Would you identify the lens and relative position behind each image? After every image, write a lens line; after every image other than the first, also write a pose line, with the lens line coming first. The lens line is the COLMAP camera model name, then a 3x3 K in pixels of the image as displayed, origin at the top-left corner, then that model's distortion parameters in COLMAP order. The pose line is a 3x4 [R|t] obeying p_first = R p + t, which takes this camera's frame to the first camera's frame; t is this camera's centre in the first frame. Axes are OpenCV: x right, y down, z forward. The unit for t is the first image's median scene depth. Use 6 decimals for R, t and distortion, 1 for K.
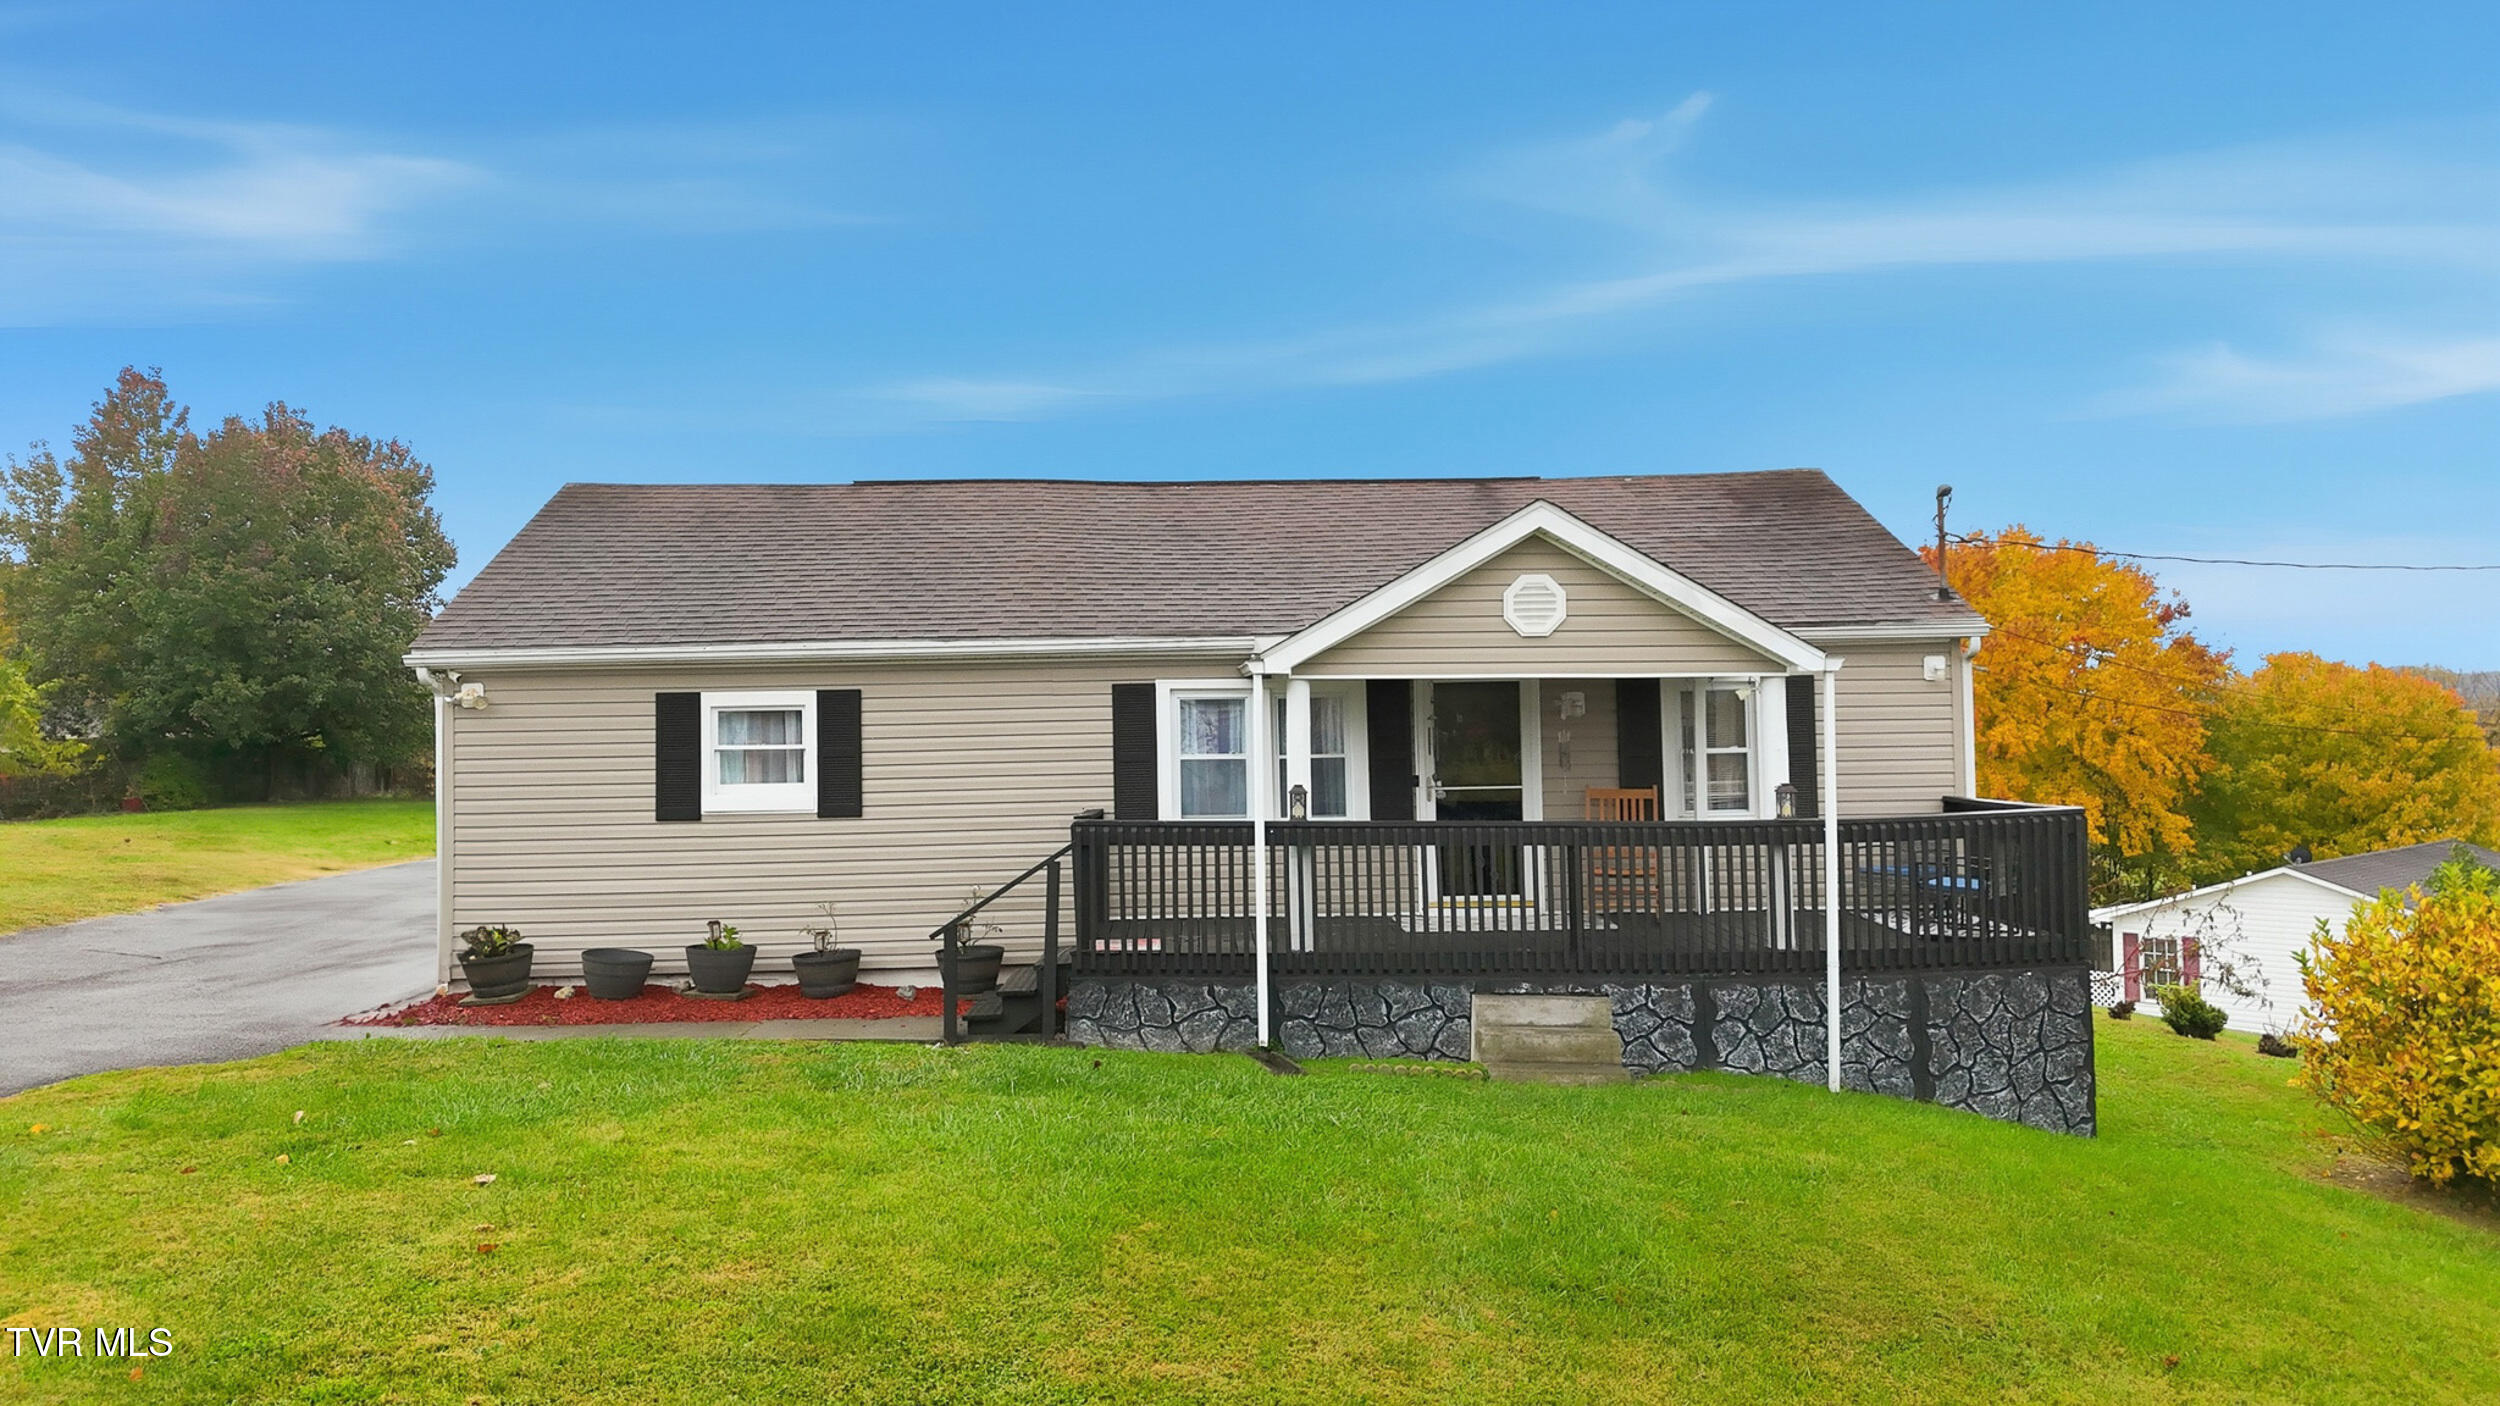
lens RADIAL K [[1829.2, 0, 1250.0], [0, 1829.2, 703.0], [0, 0, 1]] dist [0.083496, -0.084949]
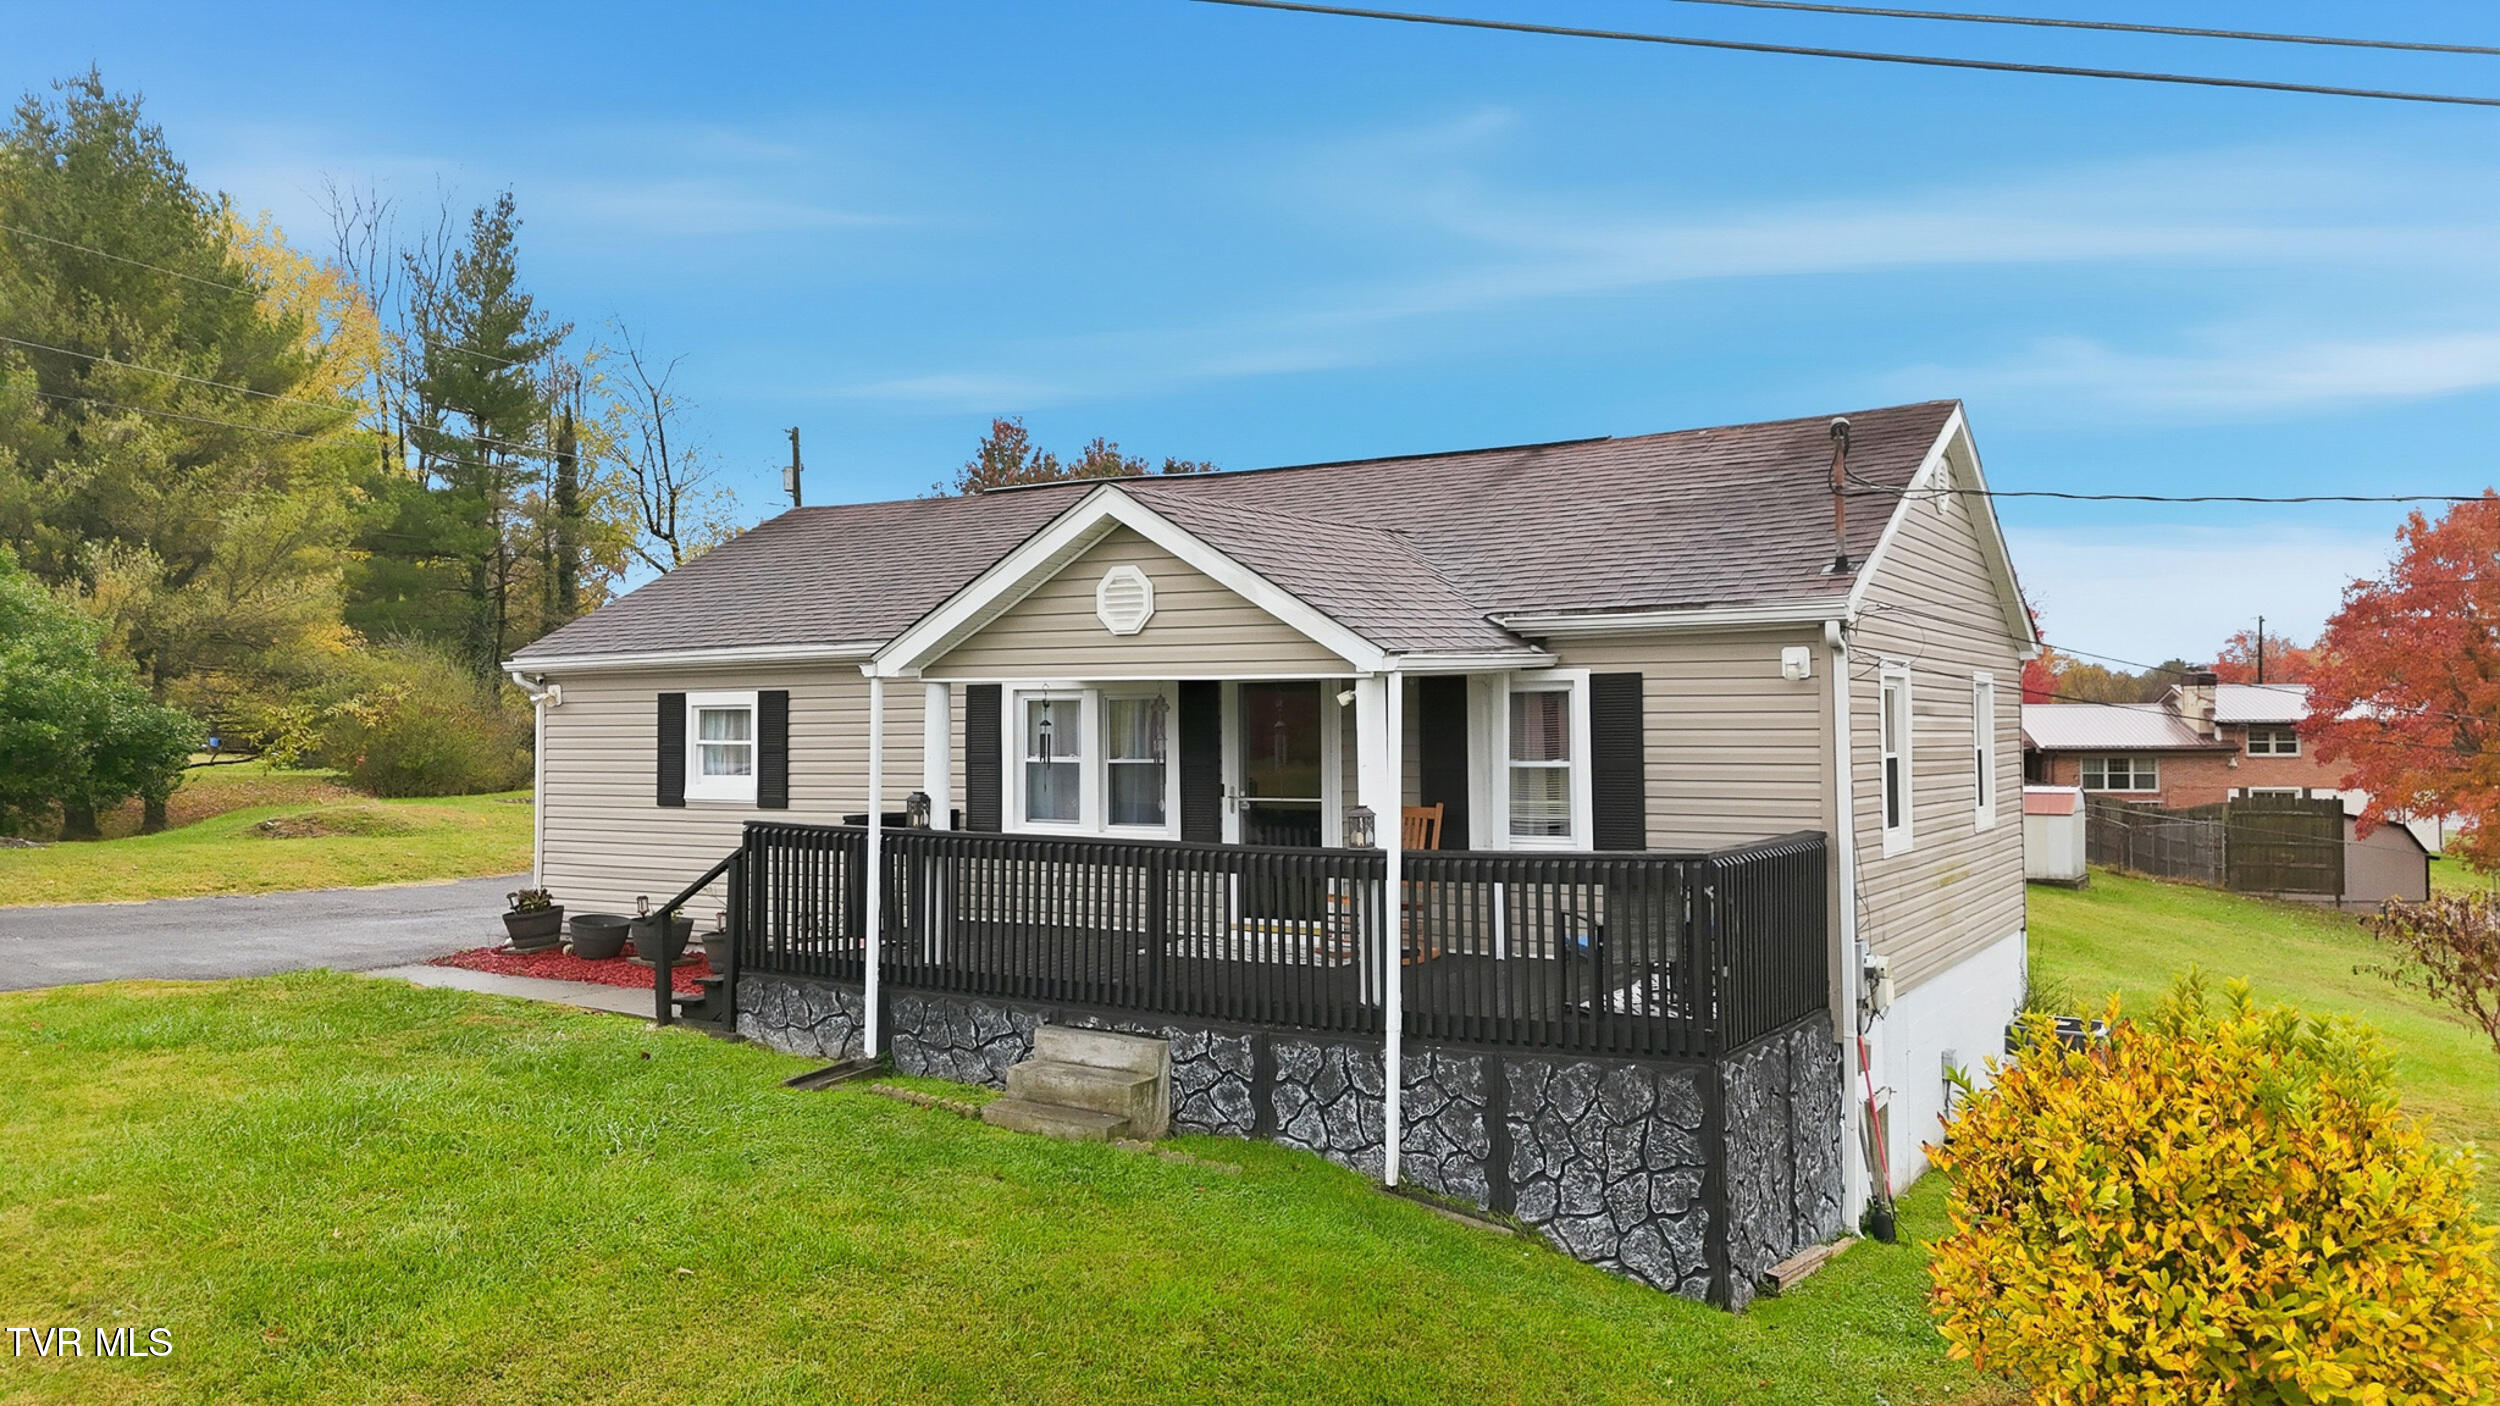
lens RADIAL K [[1846.6, 0, 1250.0], [0, 1846.6, 703.0], [0, 0, 1]] dist [0.215649, -0.528959]
pose [[0.838676, 0.004043, -0.544615, 0.705354], [0.000329, 0.999969, 0.007930, -0.009830], [0.544630, -0.006830, 0.838649, 0.267795]]
